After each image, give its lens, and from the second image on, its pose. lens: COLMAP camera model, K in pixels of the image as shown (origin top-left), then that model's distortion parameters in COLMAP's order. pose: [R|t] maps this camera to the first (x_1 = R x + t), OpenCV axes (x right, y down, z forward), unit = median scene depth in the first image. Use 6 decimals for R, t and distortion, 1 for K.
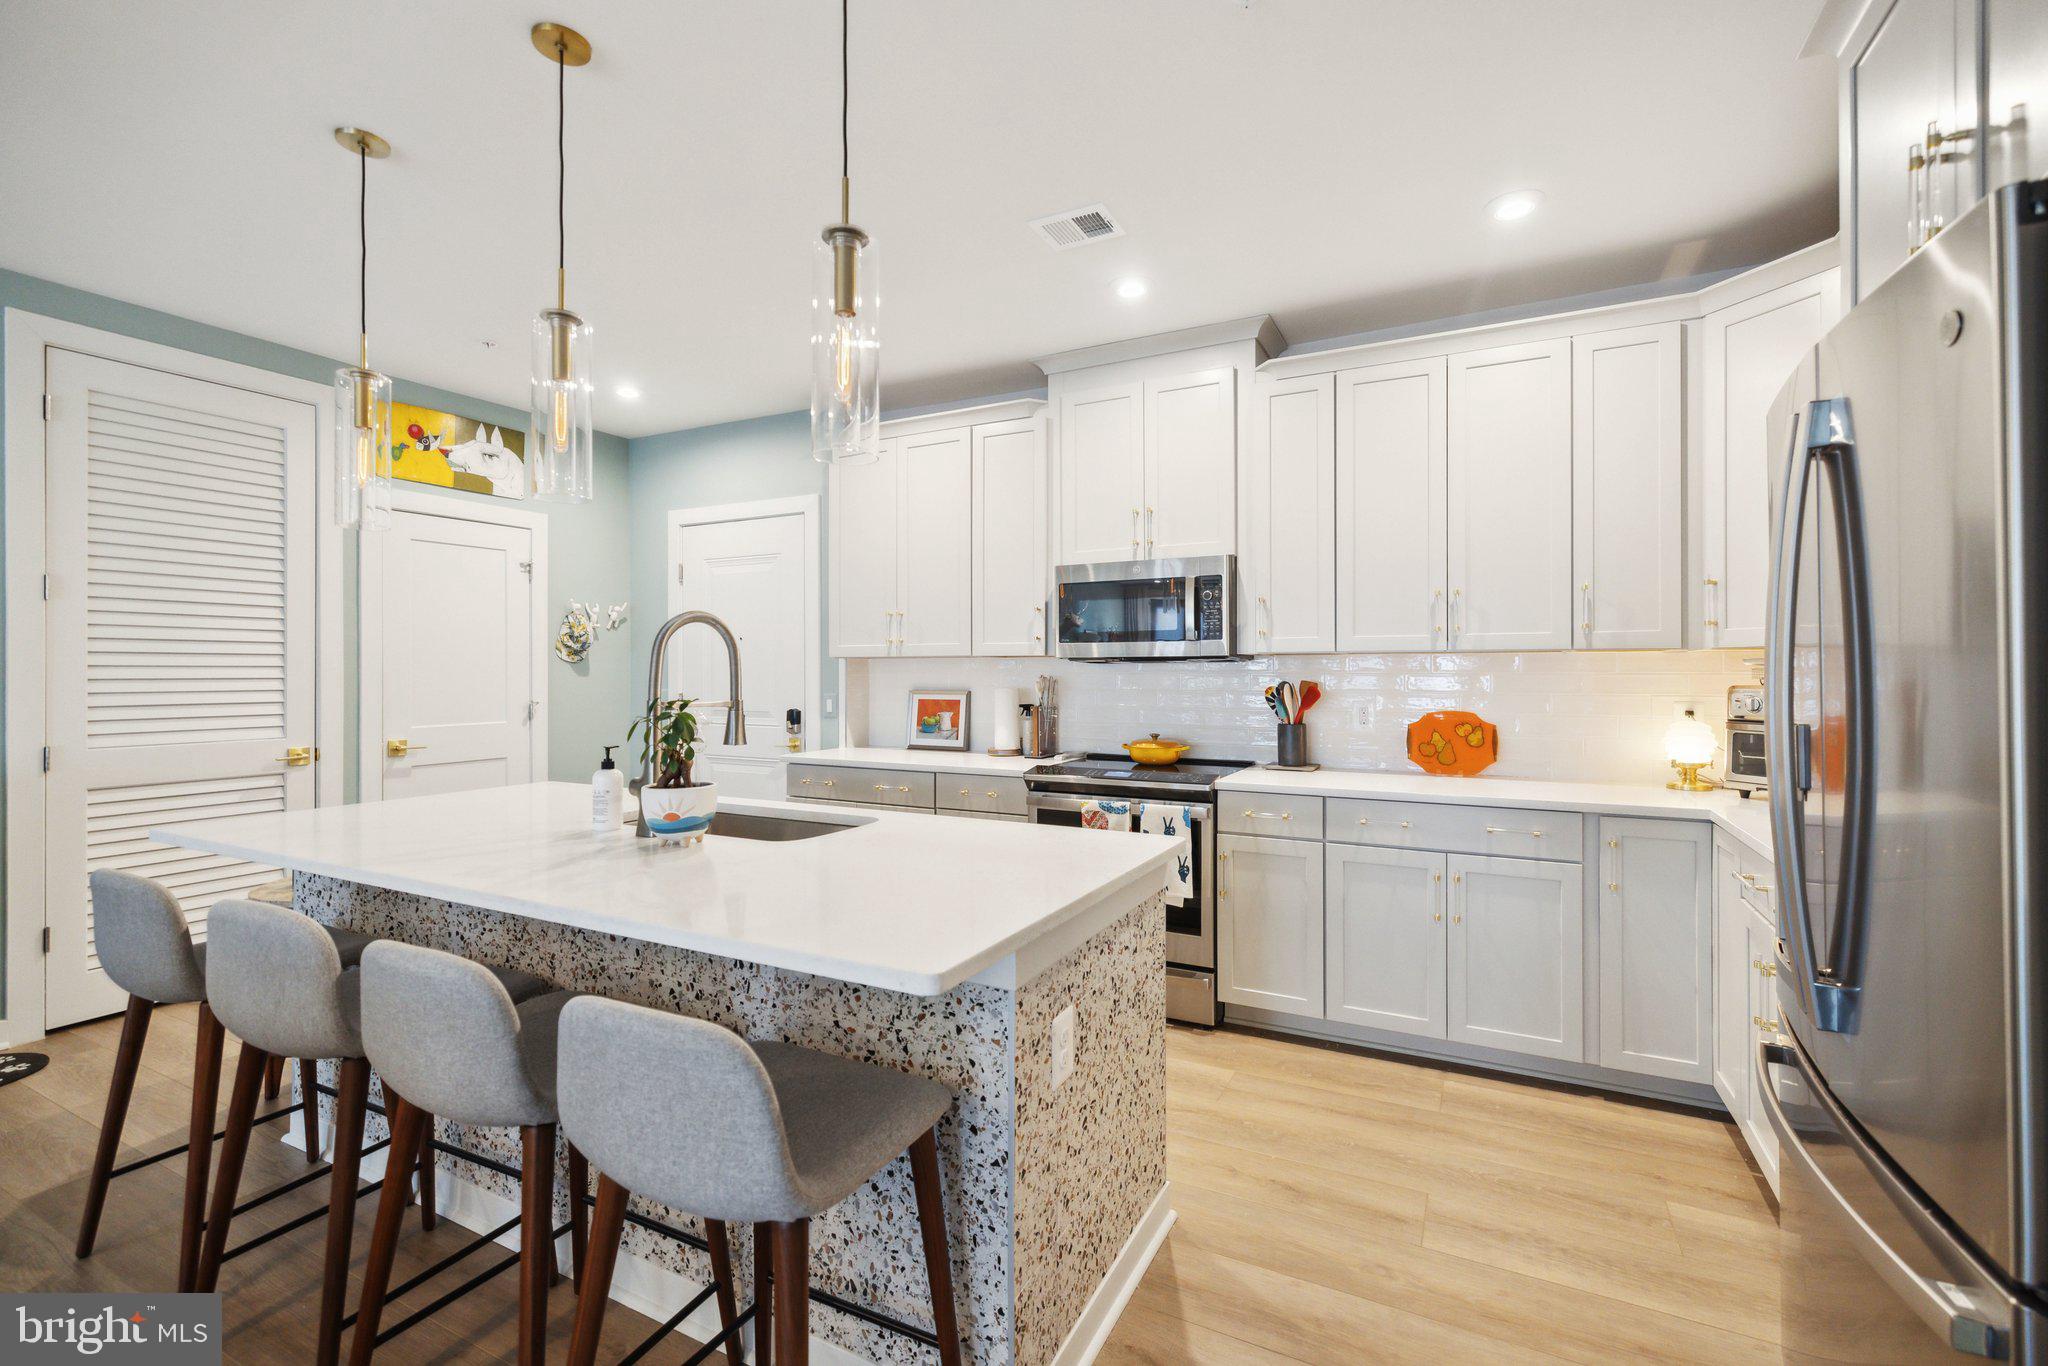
lens RADIAL K [[889.3, 0, 1028.2], [0, 889.3, 667.8], [0, 0, 1]] dist [0.002960, 0.000077]
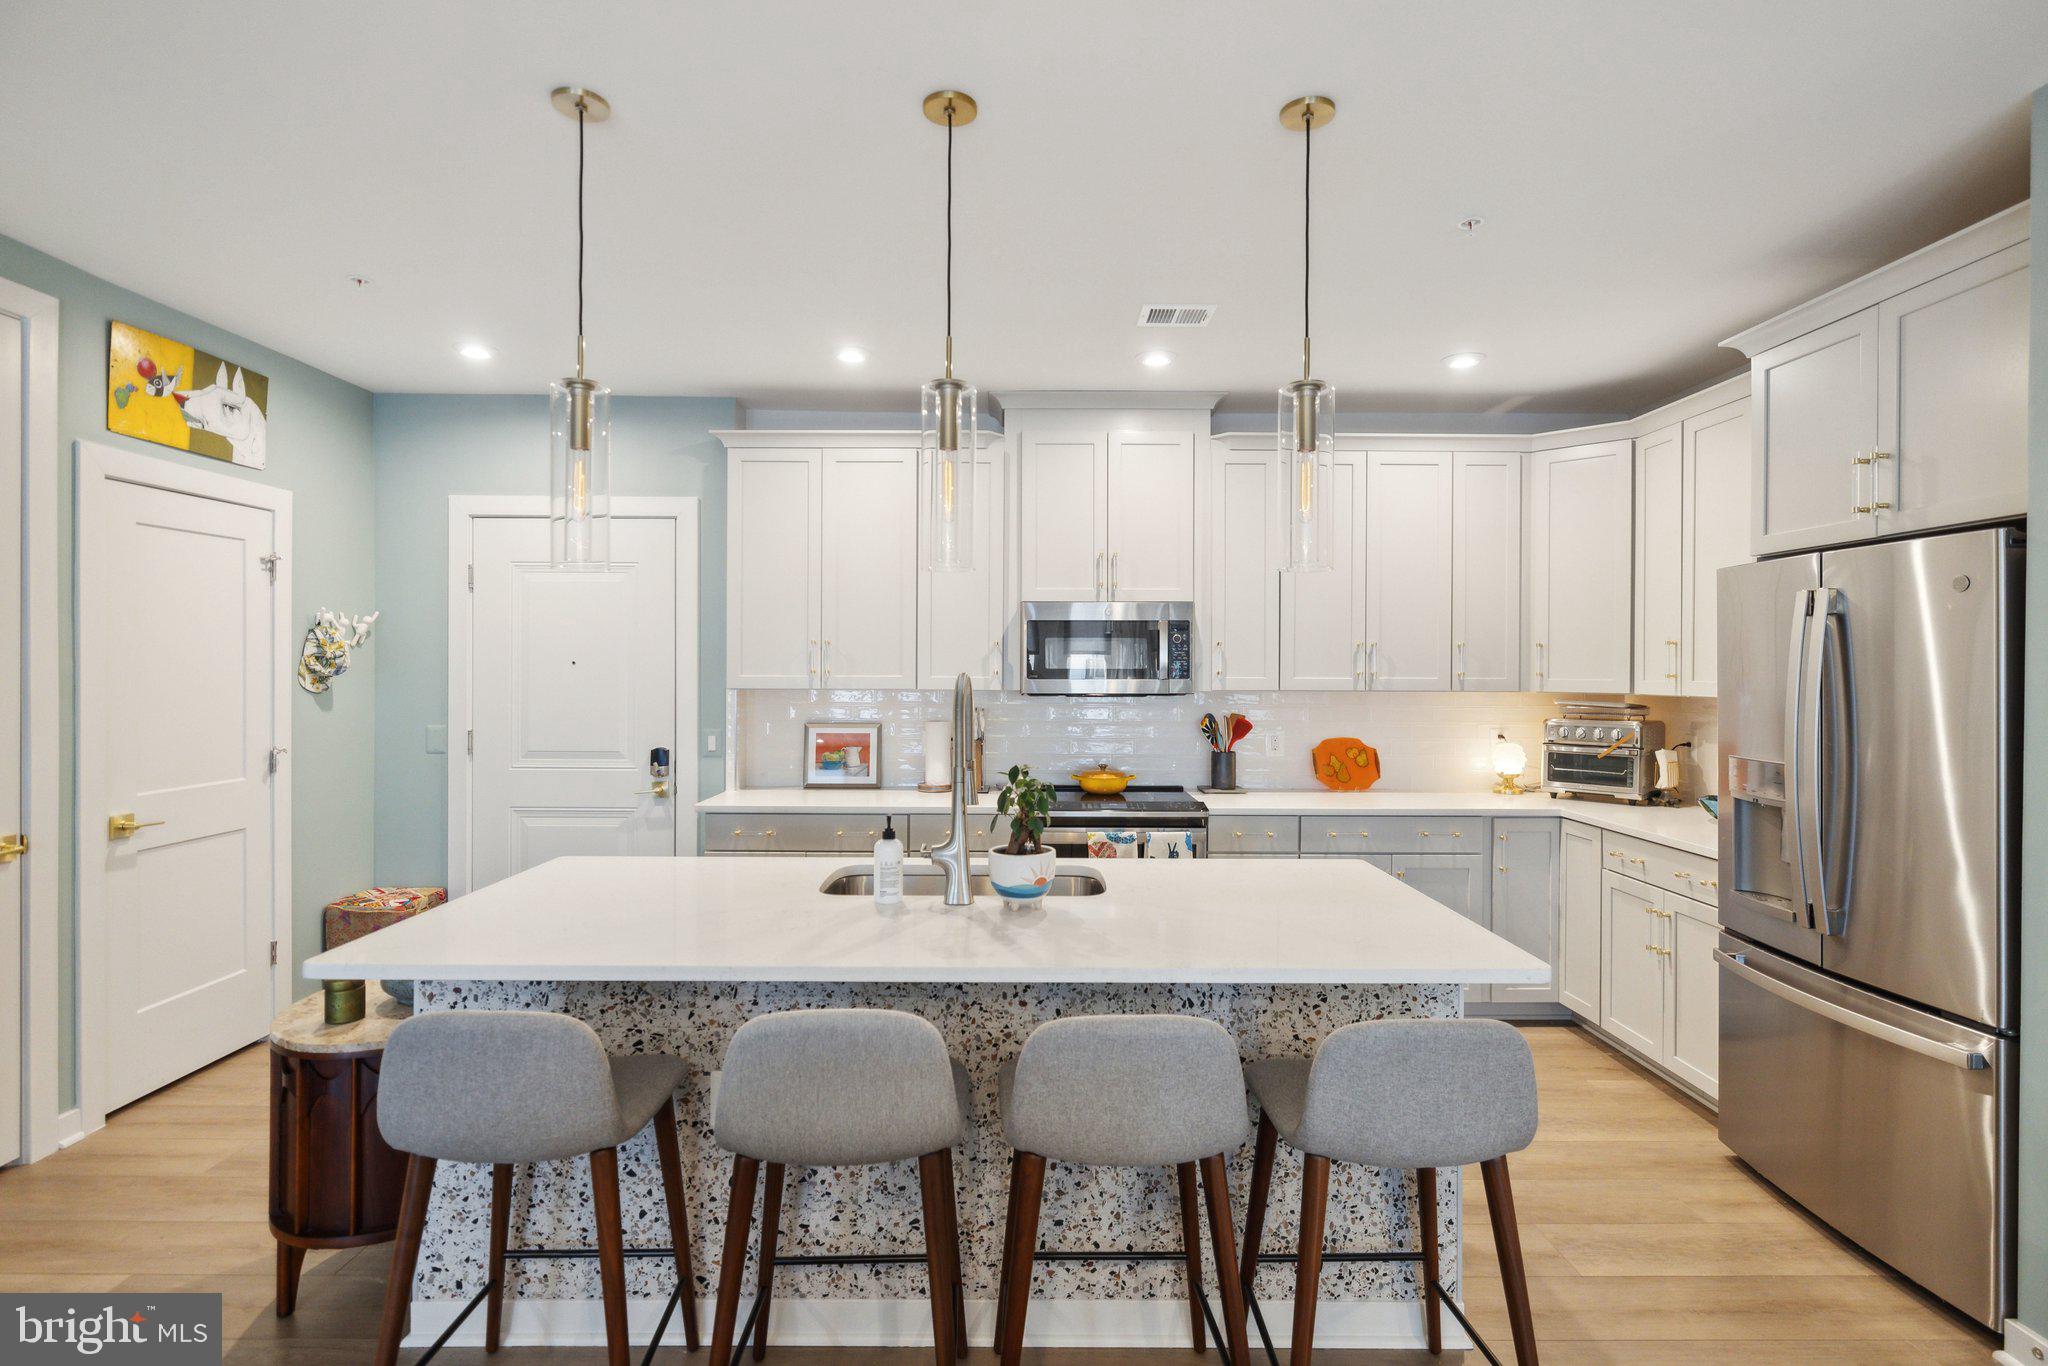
lens RADIAL K [[1007.3, 0, 1026.0], [0, 1007.3, 670.2], [0, 0, 1]] dist [-0.001242, 0.000483]
pose [[0.884884, 0.003529, 0.465799, -0.635100], [-0.007018, 0.999959, 0.005756, -0.056239], [-0.465759, -0.008362, 0.884872, -0.020028]]
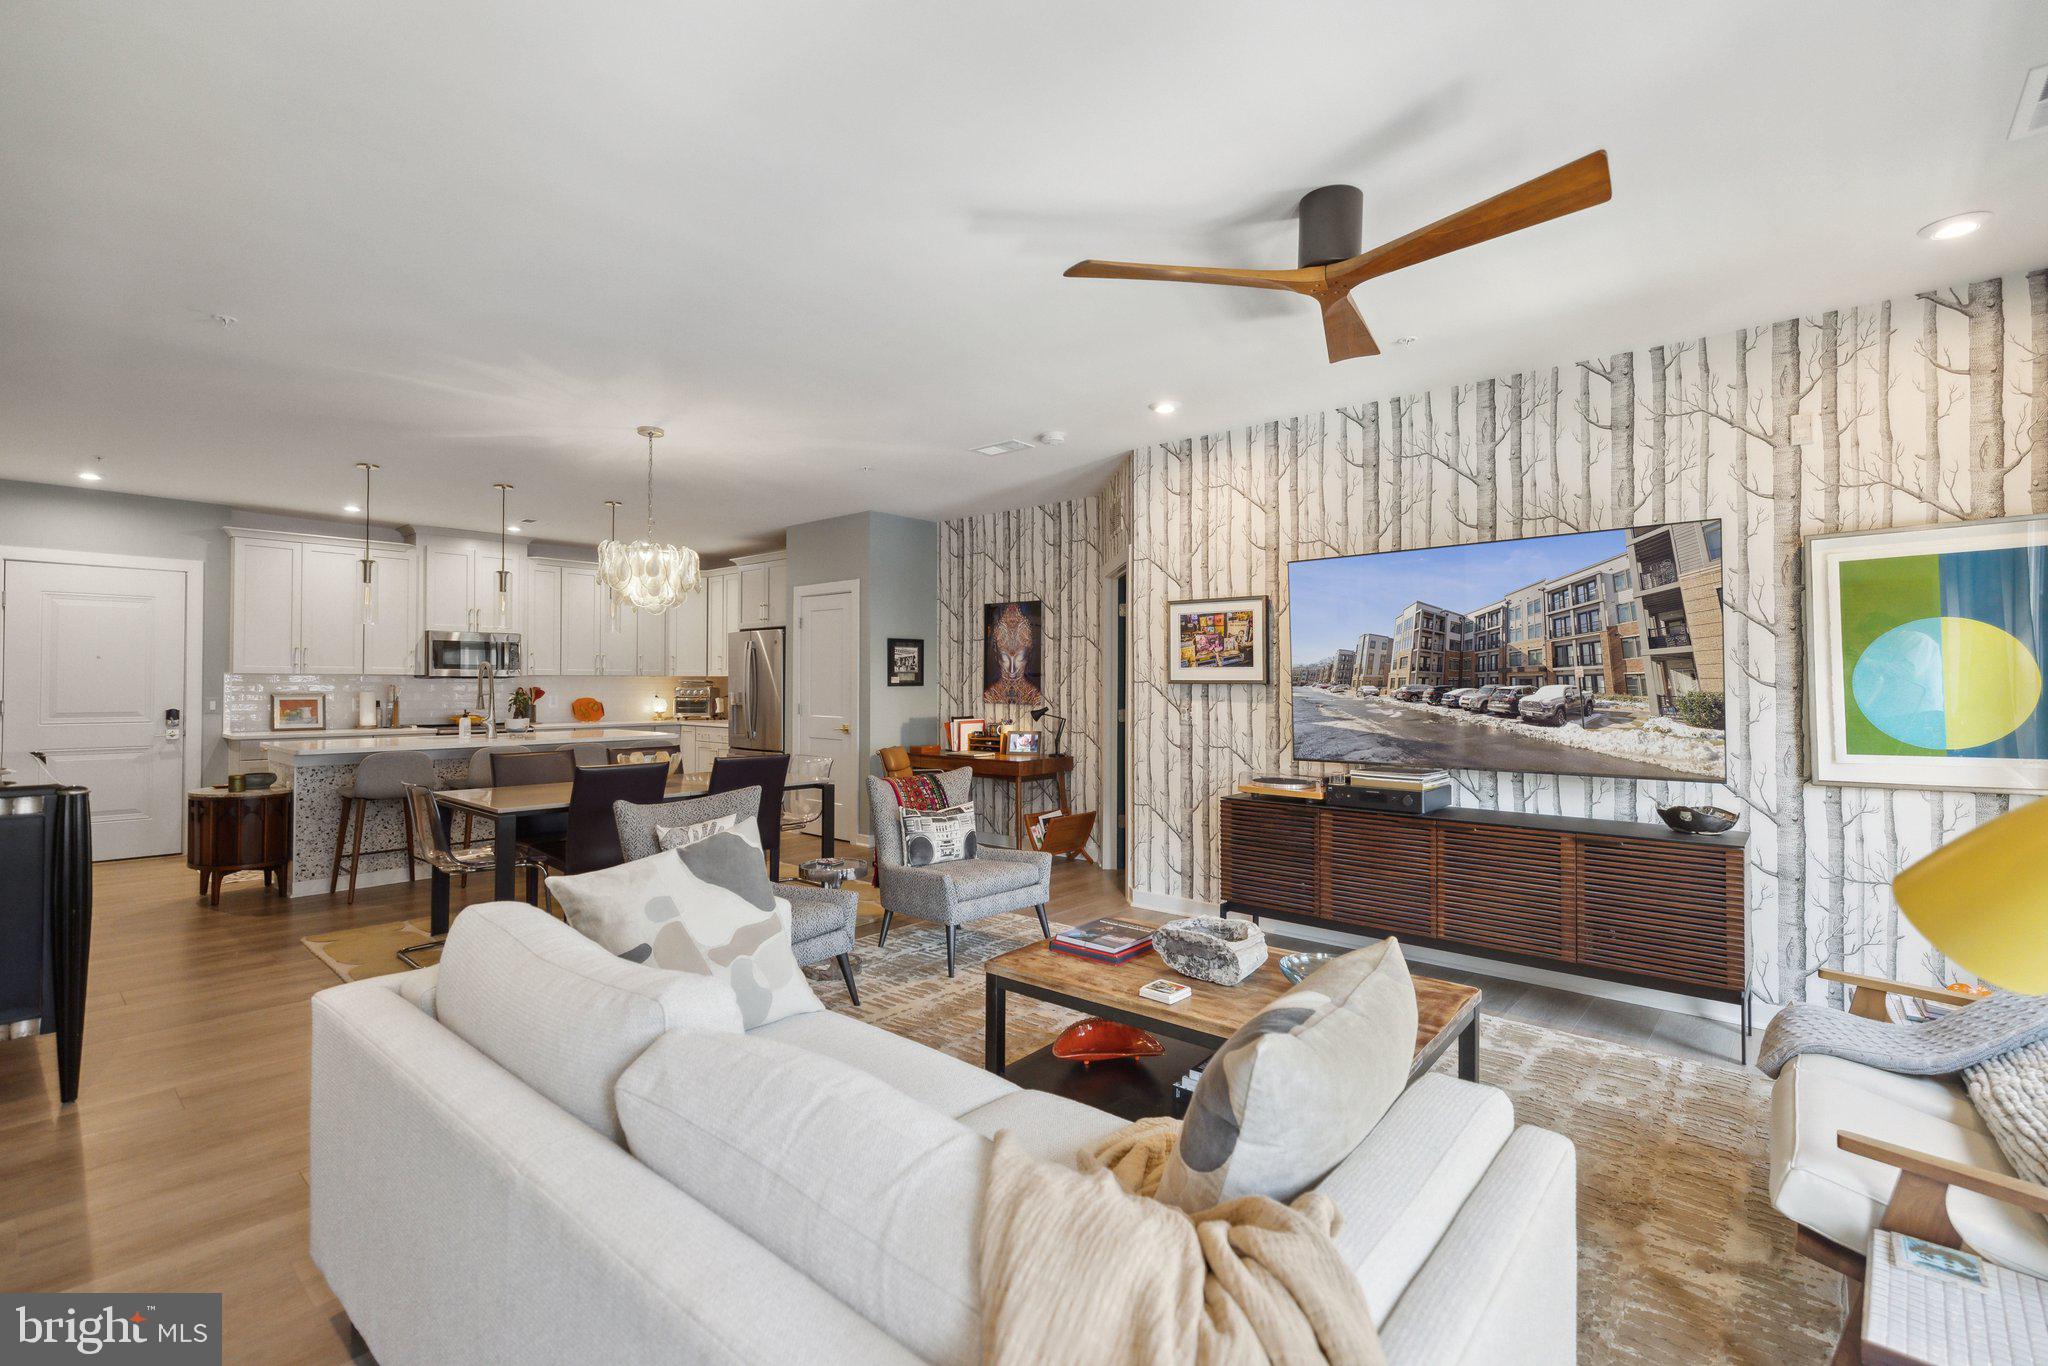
lens RADIAL K [[913.6, 0, 1023.0], [0, 913.6, 672.3], [0, 0, 1]] dist [-0.001220, -0.000237]
pose [[0.237634, 0.013147, 0.971266, -2.139185], [-0.004716, 0.999912, -0.012381, -0.000756], [-0.971343, -0.001639, 0.237675, -1.046358]]
